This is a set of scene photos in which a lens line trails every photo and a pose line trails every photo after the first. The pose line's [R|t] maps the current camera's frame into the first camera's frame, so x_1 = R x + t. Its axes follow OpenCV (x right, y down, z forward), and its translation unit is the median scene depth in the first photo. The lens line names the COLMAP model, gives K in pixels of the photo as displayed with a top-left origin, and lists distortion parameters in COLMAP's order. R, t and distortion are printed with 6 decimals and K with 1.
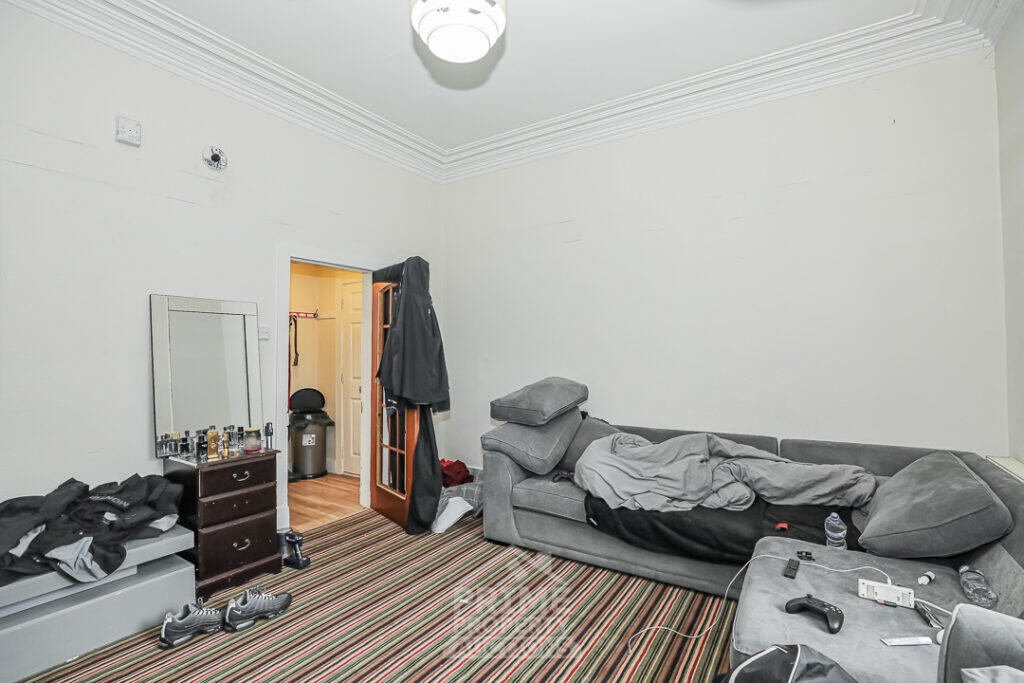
lens RADIAL K [[499.6, 0, 509.2], [0, 499.6, 344.9], [0, 0, 1]] dist [-0.051116, 0.000090]
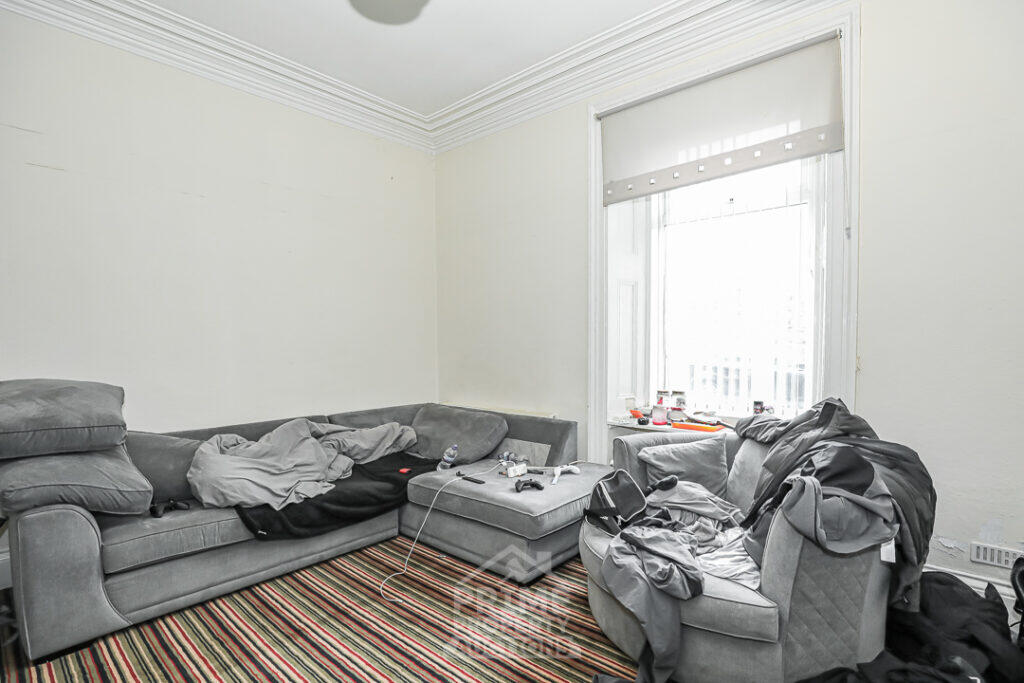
lens RADIAL K [[499.6, 0, 509.2], [0, 499.6, 344.9], [0, 0, 1]] dist [-0.051116, 0.000090]
pose [[0.106464, 0.006359, 0.994296, -0.658453], [-0.007502, 0.999956, -0.005592, 0.024824], [-0.994288, -0.006864, 0.106507, 0.479529]]
